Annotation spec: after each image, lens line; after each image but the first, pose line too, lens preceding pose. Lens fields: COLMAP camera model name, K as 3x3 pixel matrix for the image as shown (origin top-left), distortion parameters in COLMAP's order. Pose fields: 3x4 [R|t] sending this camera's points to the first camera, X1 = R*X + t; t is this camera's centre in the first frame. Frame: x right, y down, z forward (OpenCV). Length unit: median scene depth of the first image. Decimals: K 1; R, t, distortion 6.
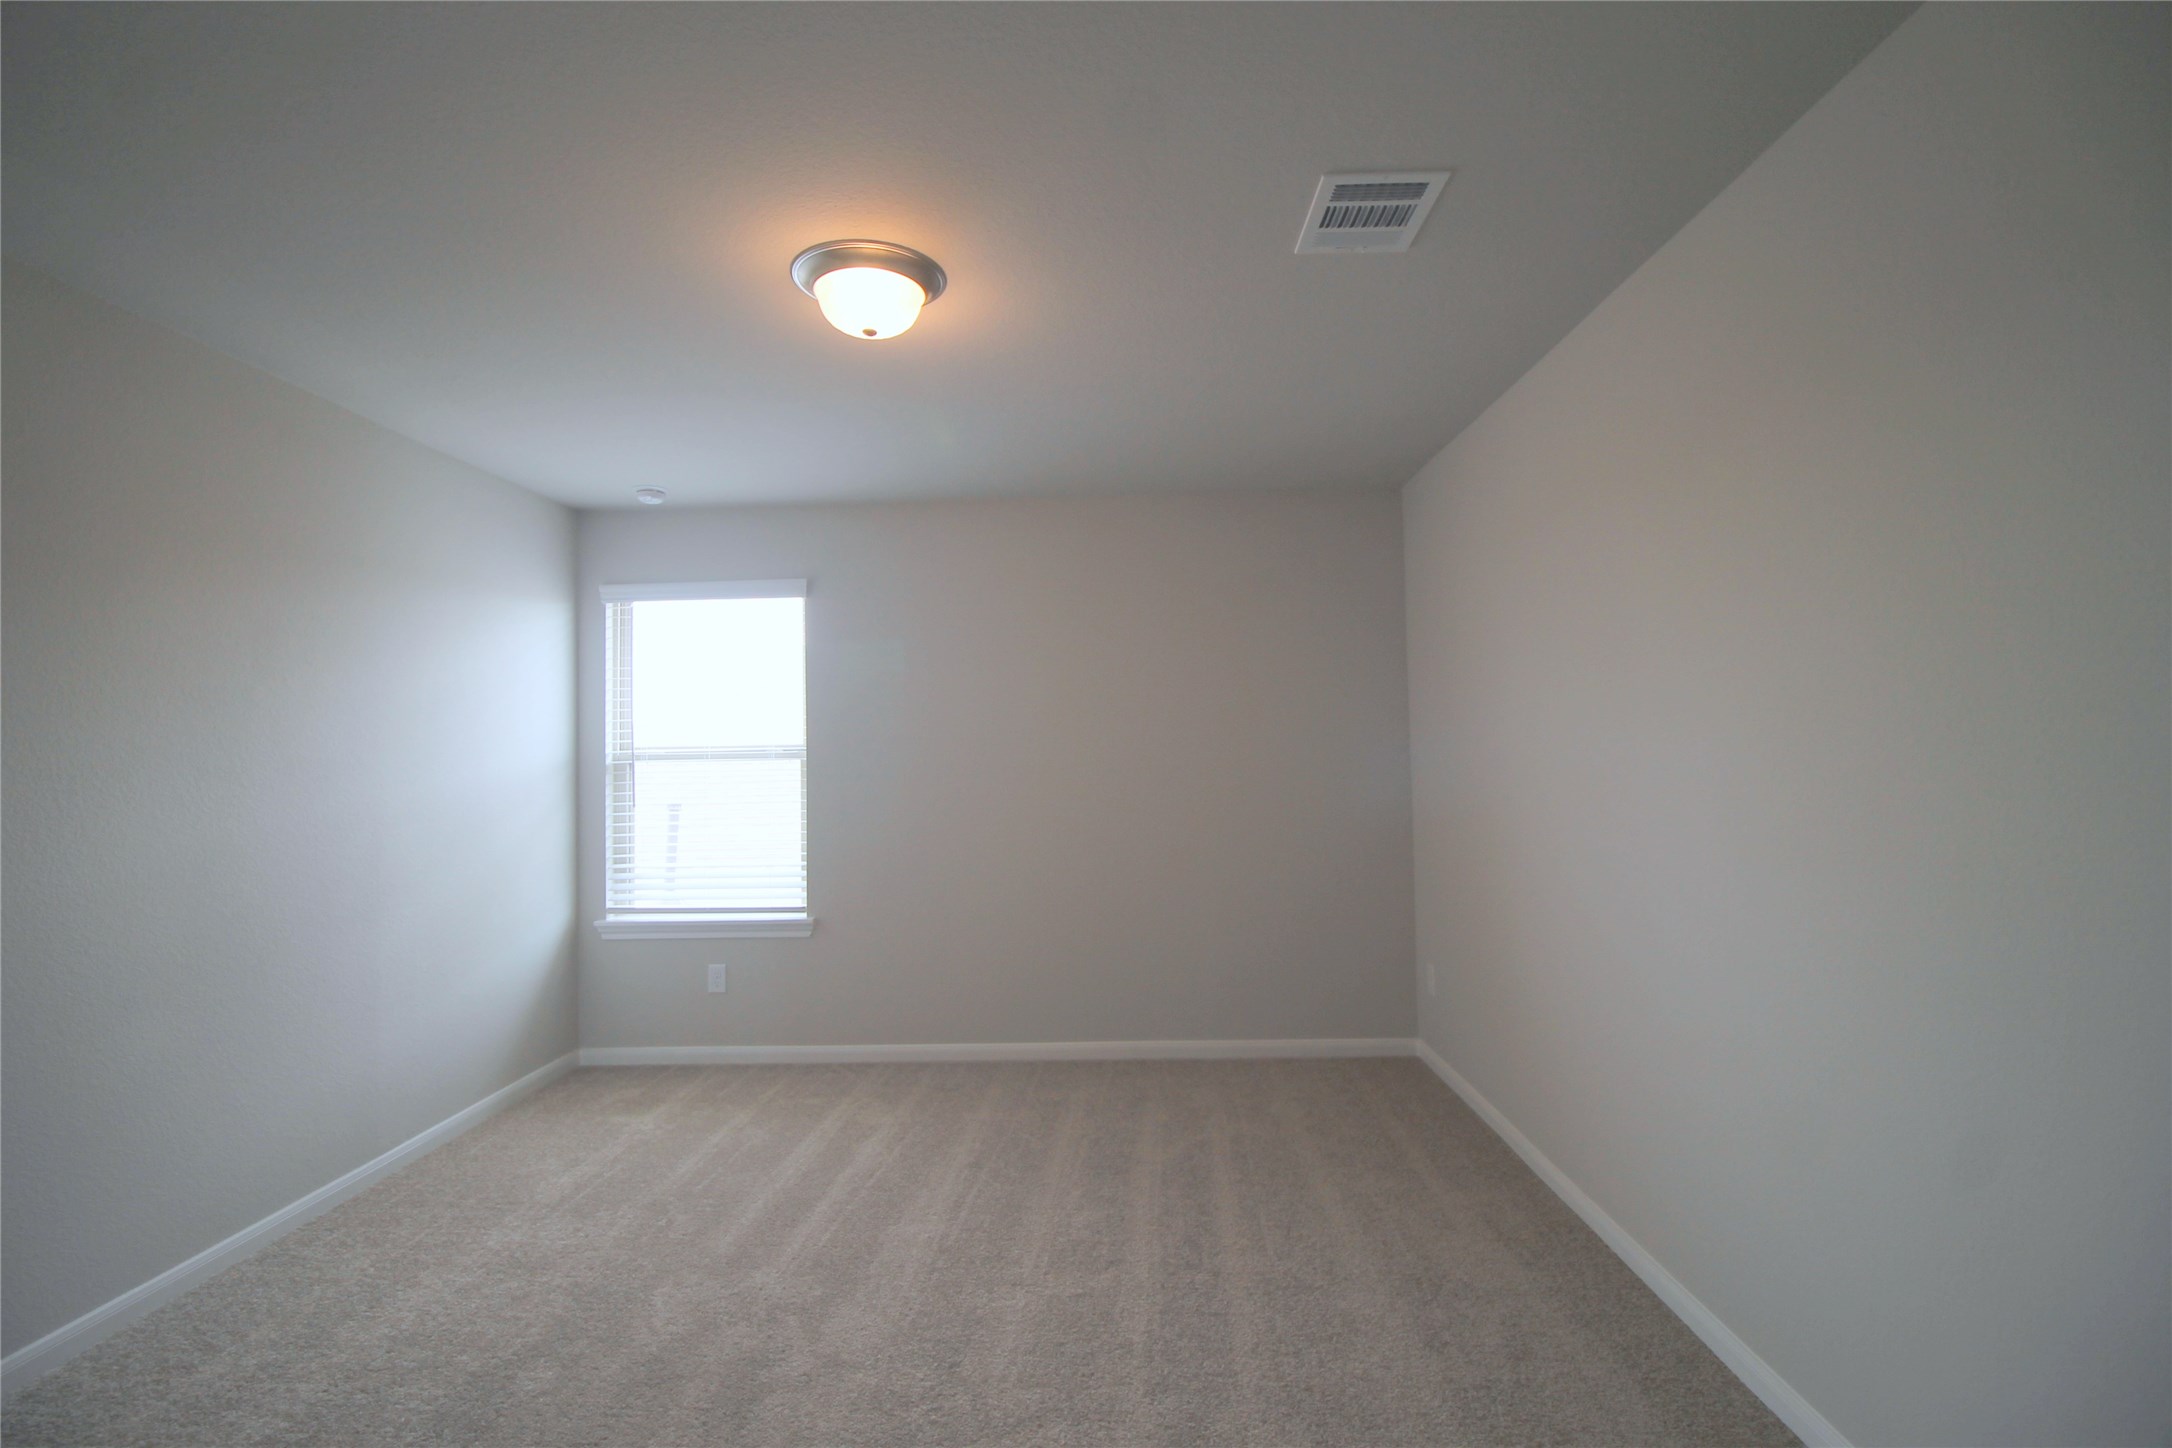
lens RADIAL K [[1015.8, 0, 1094.8], [0, 1015.8, 710.9], [0, 0, 1]] dist [-0.008569, -0.006957]
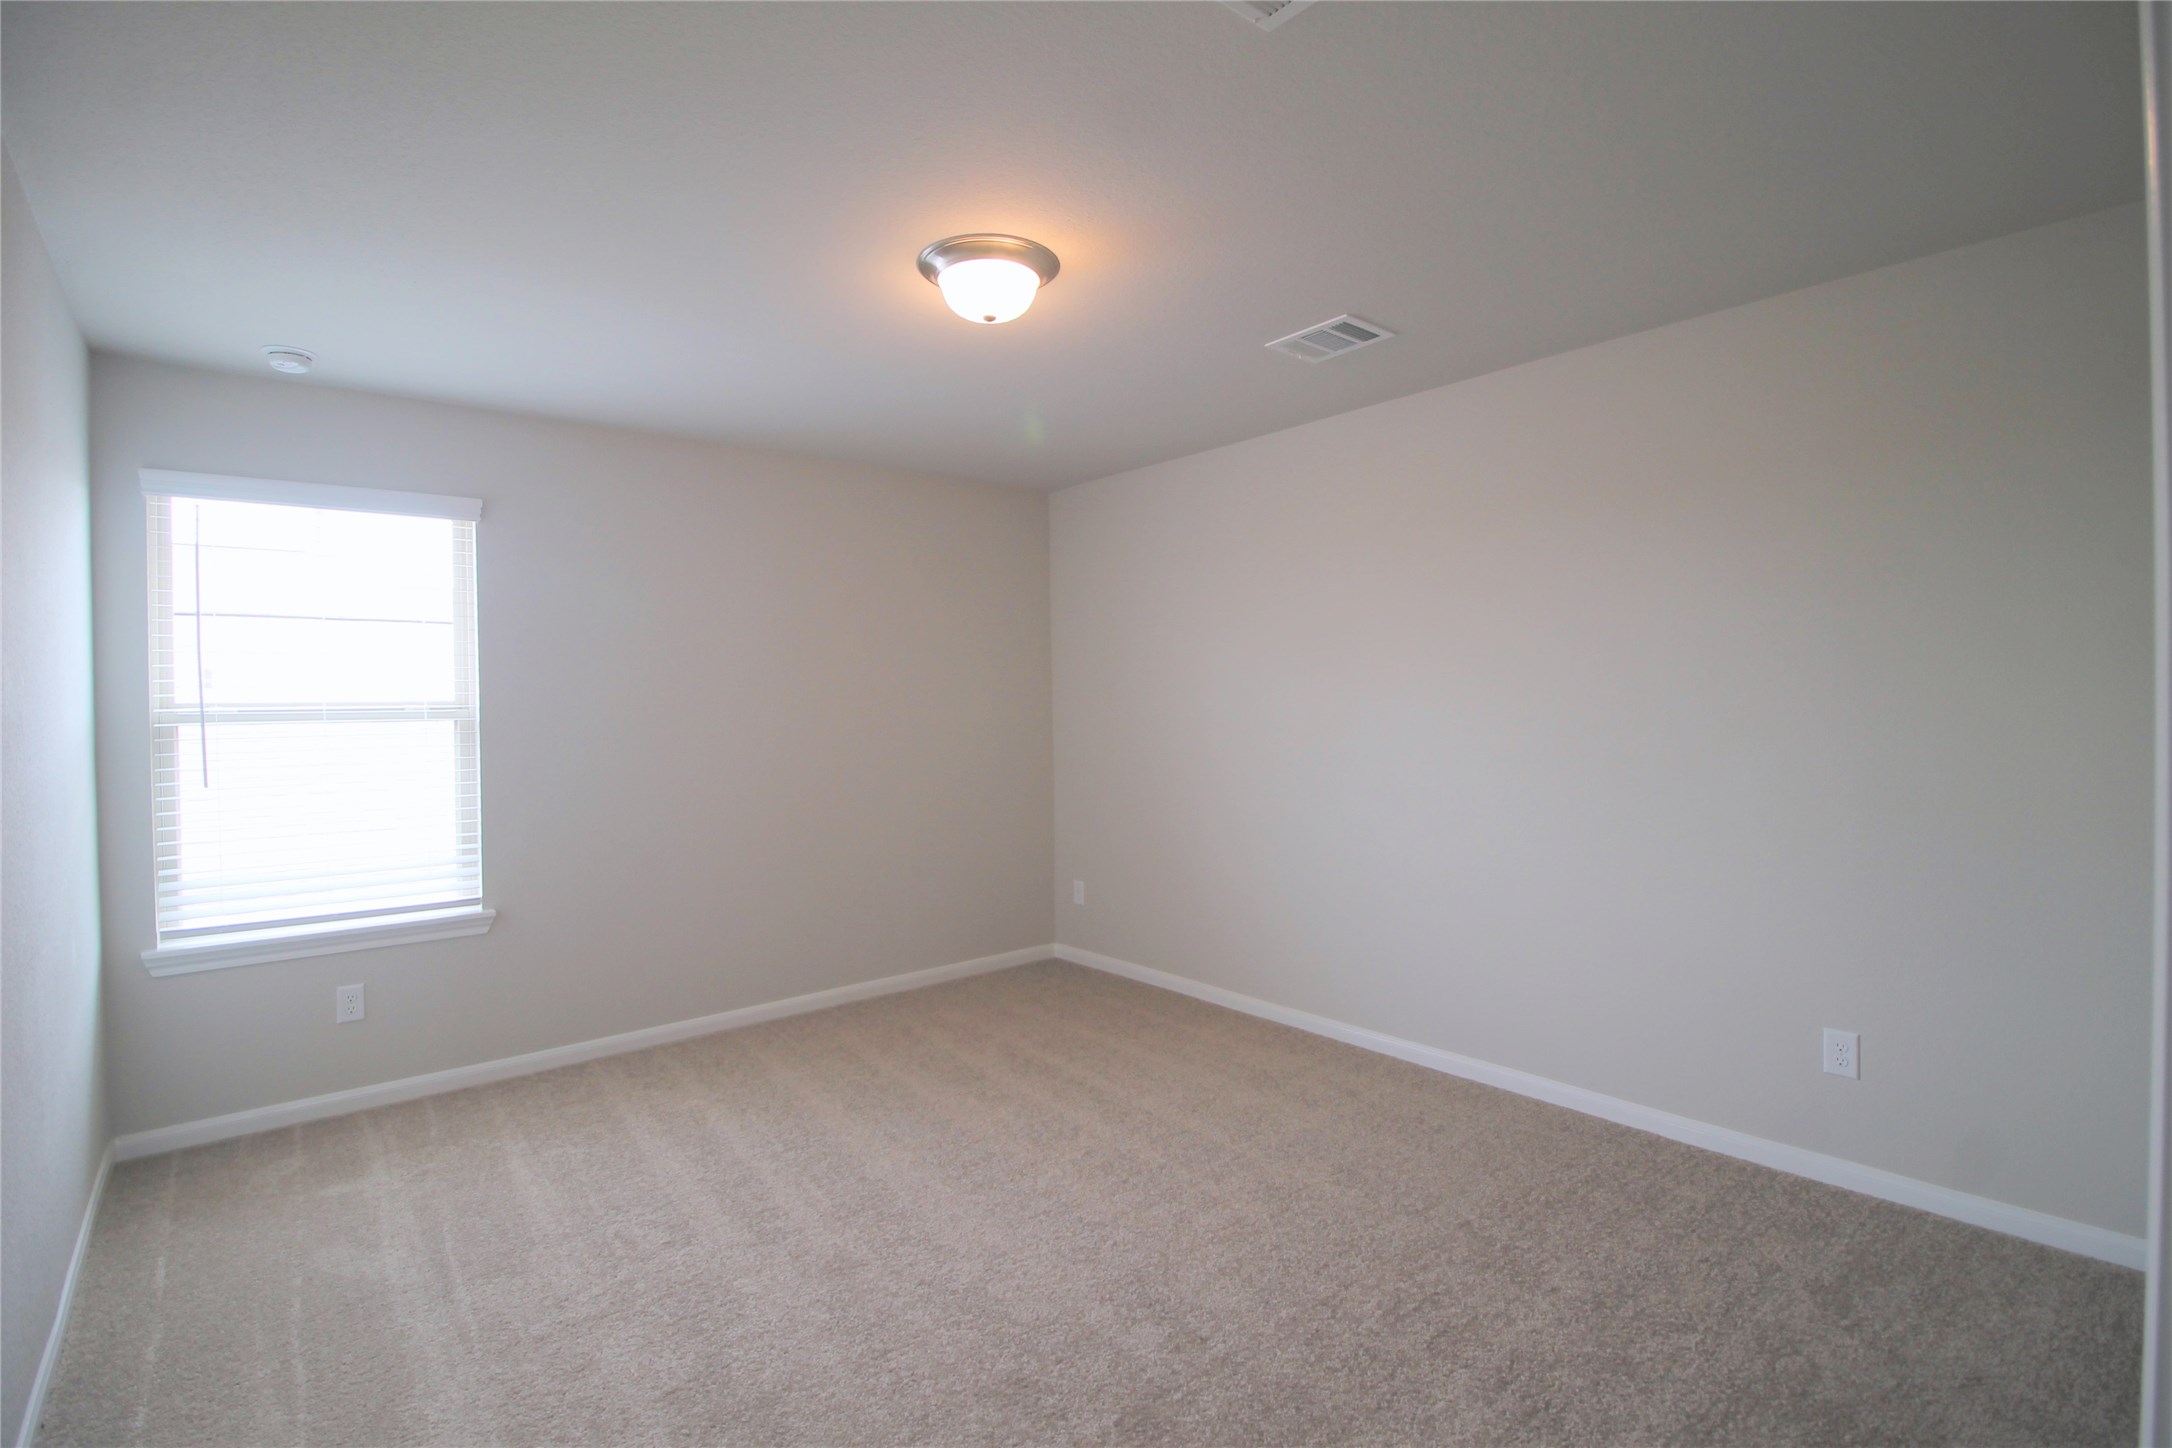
lens RADIAL K [[1015.8, 0, 1082.1], [0, 1015.8, 716.2], [0, 0, 1]] dist [-0.008569, -0.006957]
pose [[0.746822, -0.001265, 0.665023, -0.474490], [-0.025944, 0.999182, 0.031036, 0.006701], [-0.664518, -0.040432, 0.746178, 0.063625]]
